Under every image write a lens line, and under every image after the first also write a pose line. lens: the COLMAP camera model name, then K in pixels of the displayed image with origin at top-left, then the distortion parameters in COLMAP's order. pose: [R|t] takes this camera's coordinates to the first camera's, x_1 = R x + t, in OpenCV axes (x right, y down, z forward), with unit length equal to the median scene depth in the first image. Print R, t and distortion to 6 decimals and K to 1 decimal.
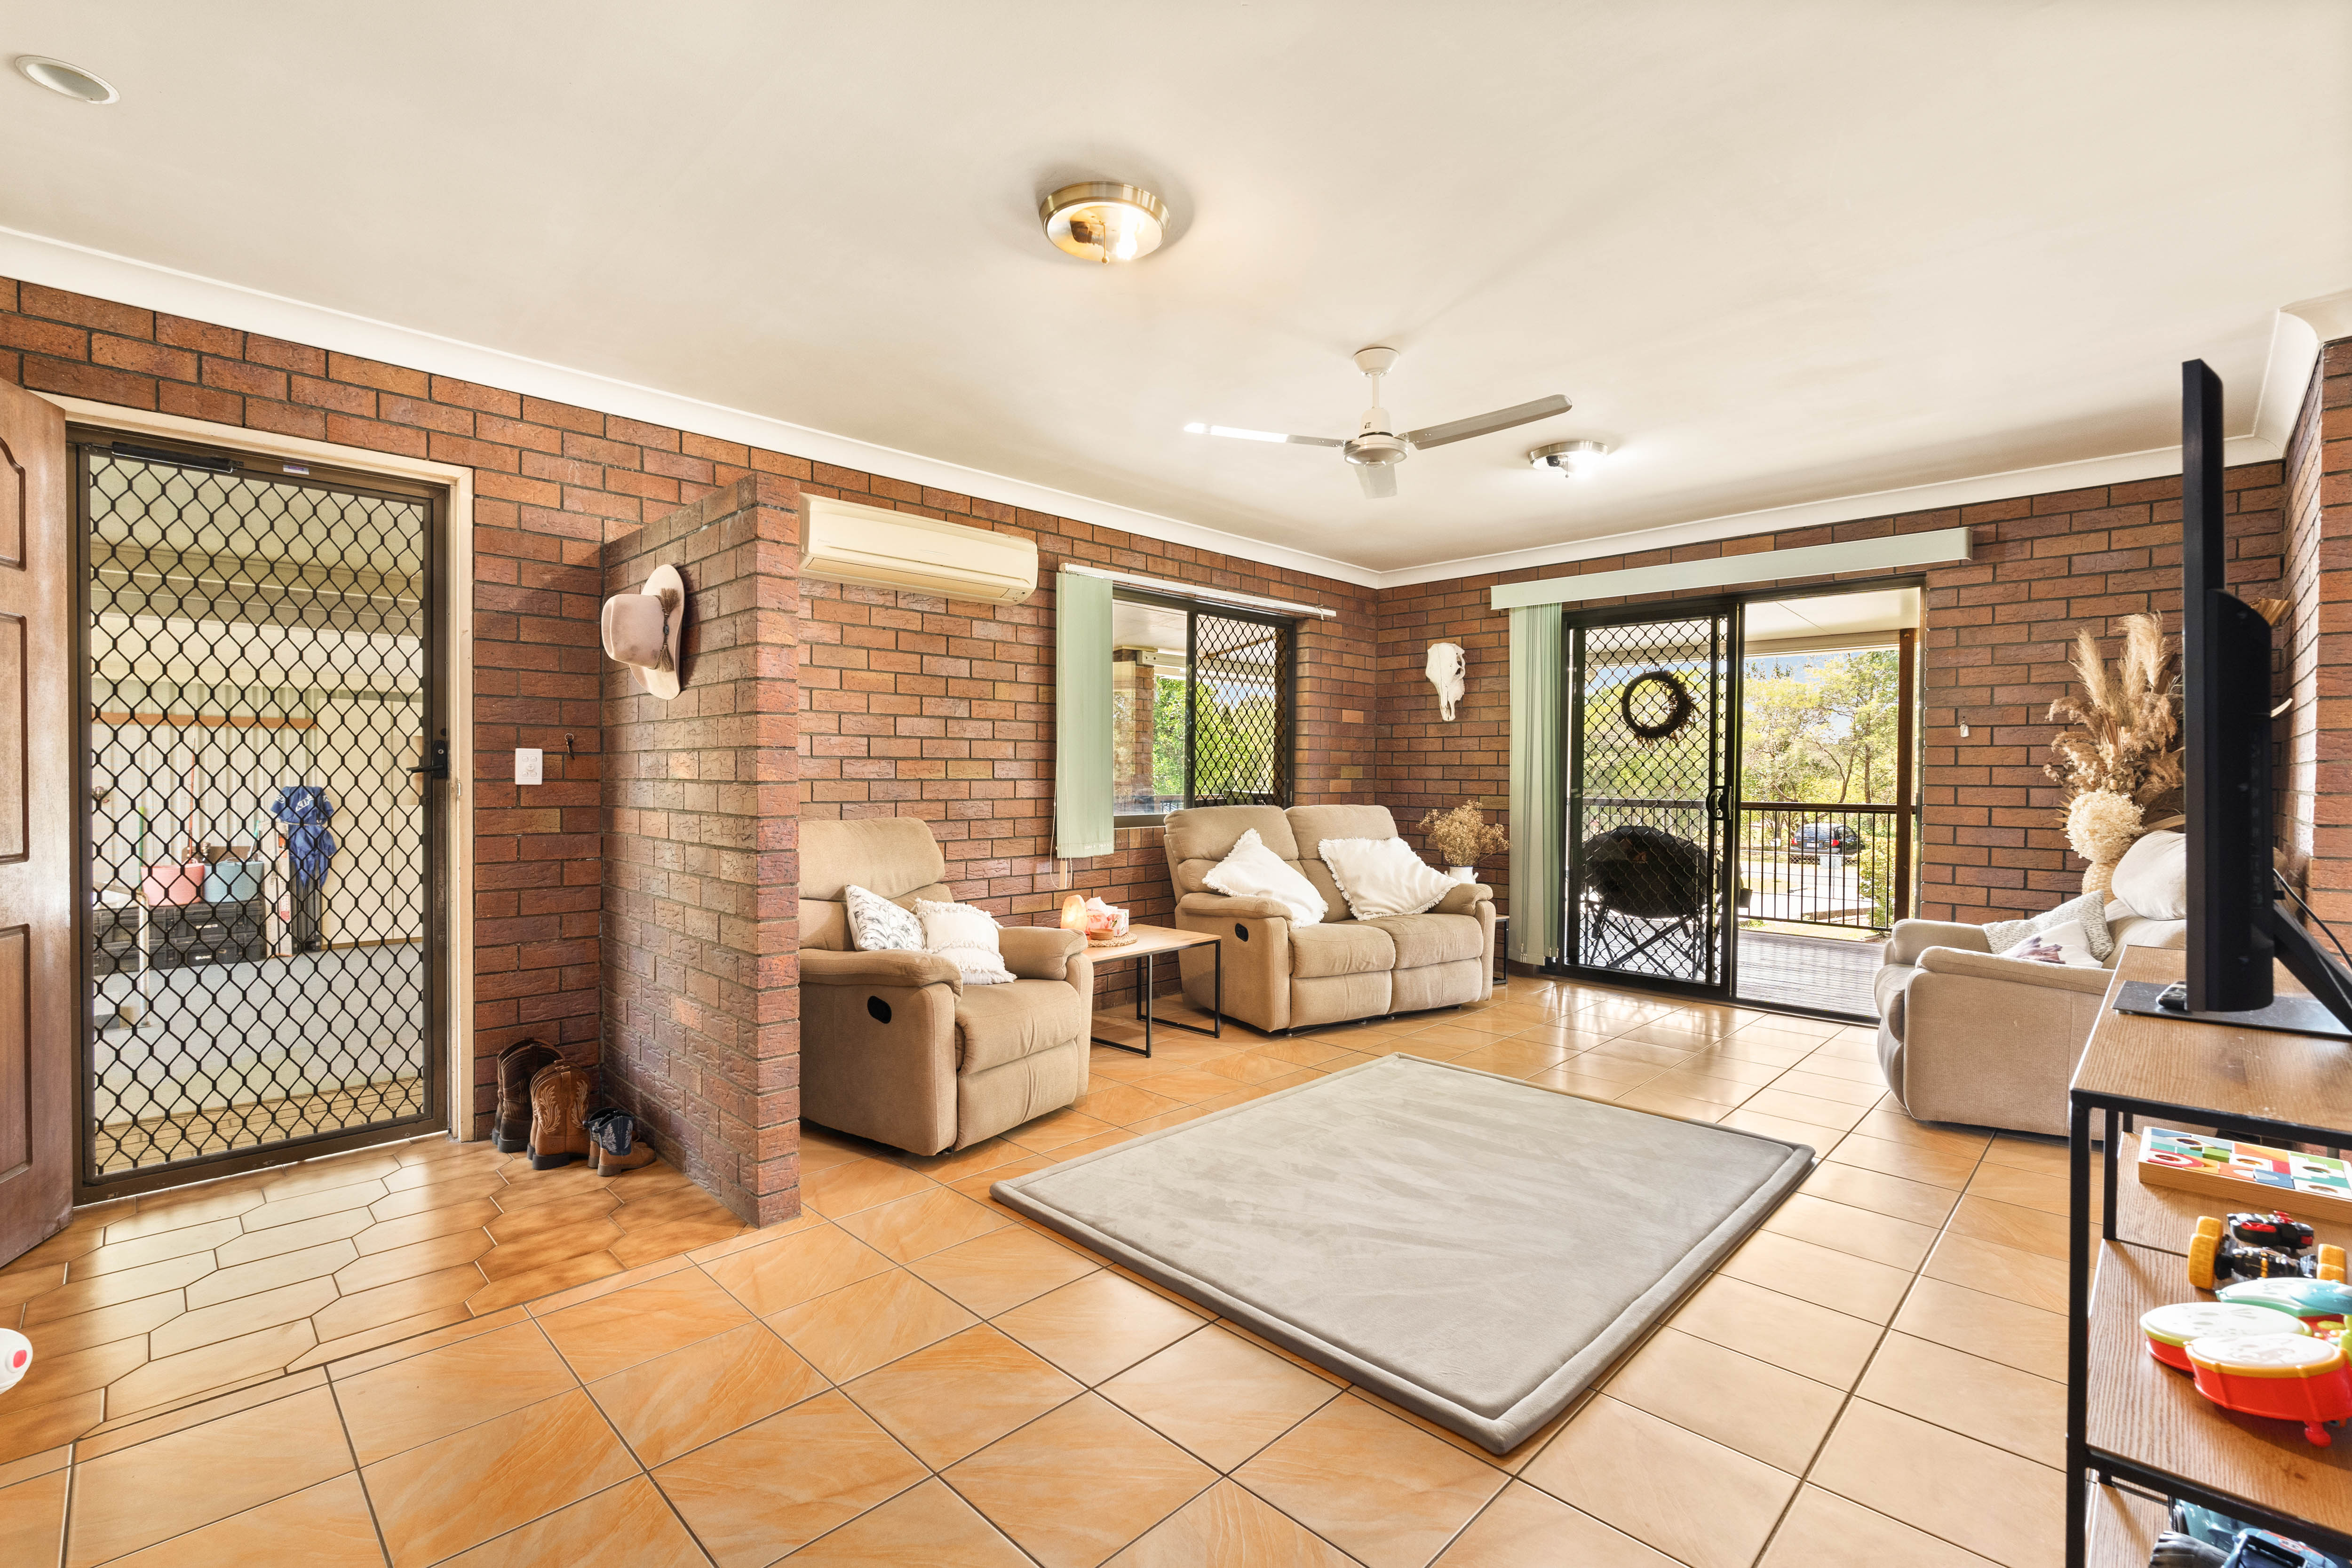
lens RADIAL K [[1039.9, 0, 1177.8], [0, 1039.9, 790.0], [0, 0, 1]] dist [-0.005682, 0.001001]
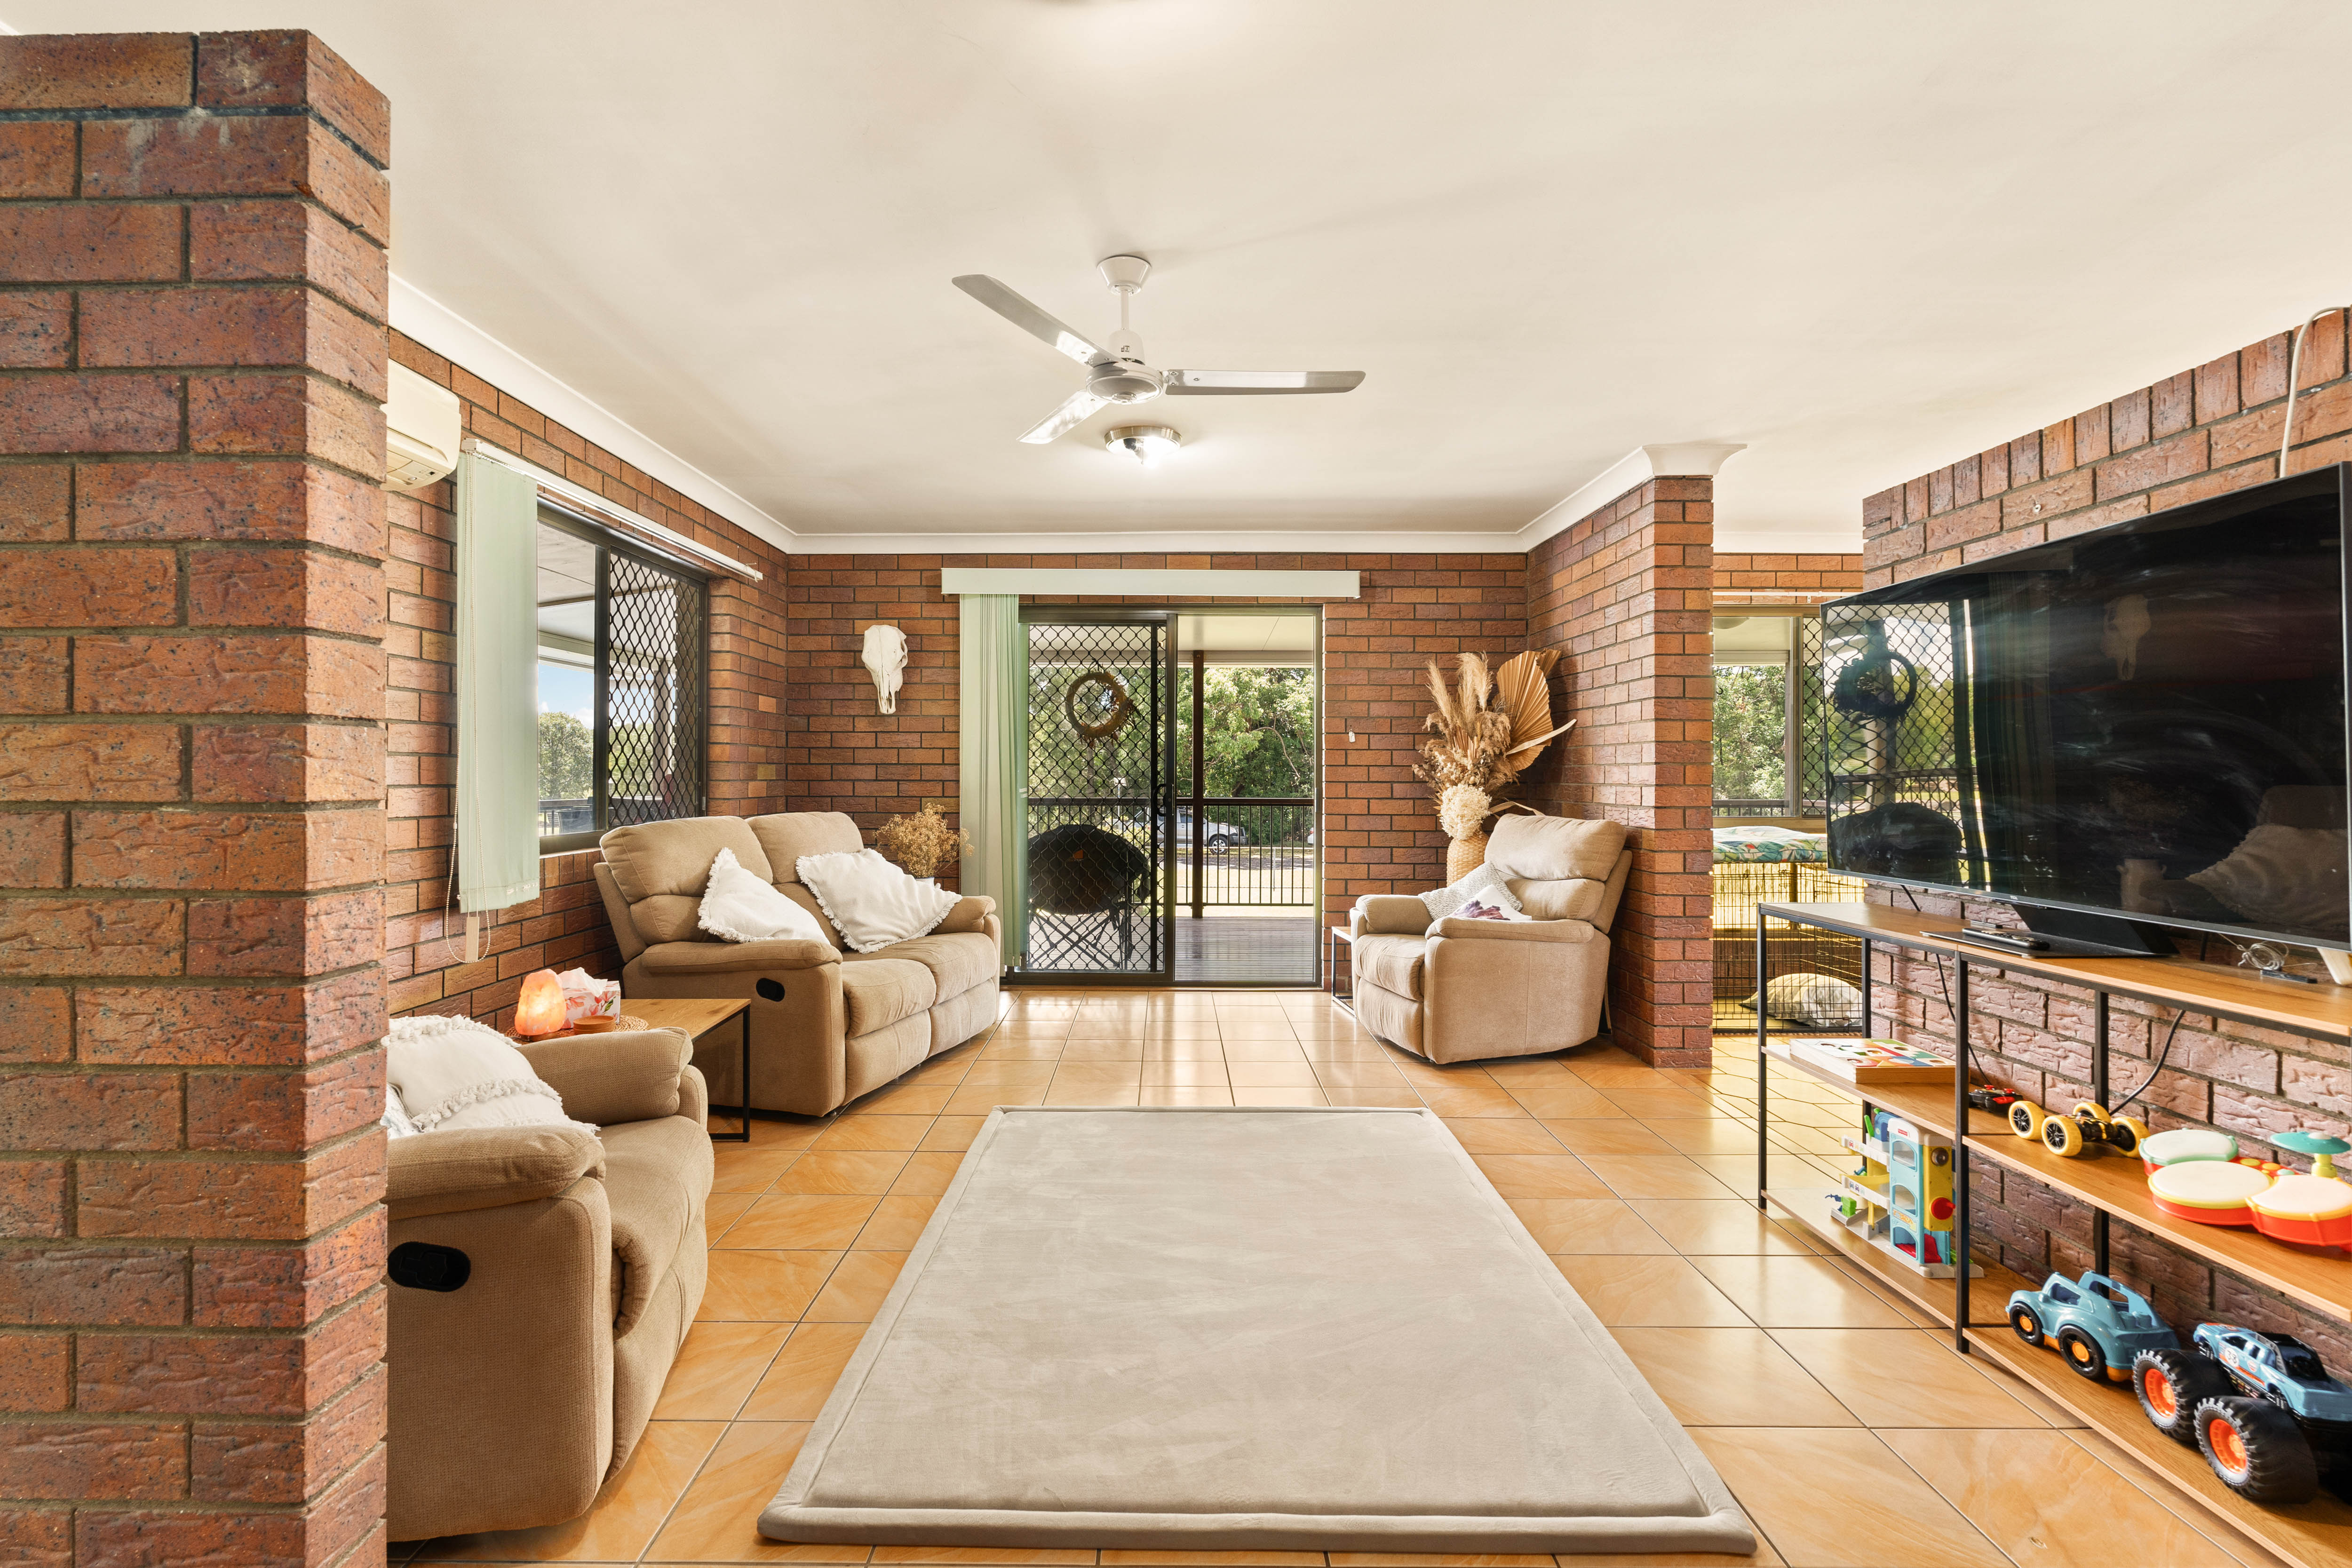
lens RADIAL K [[1039.9, 0, 1172.8], [0, 1039.9, 769.9], [0, 0, 1]] dist [-0.005682, 0.001001]
pose [[0.715305, -0.001396, 0.698811, -0.219817], [0.014168, 0.999821, -0.012506, -0.004978], [-0.698668, 0.018846, 0.715197, 0.238746]]
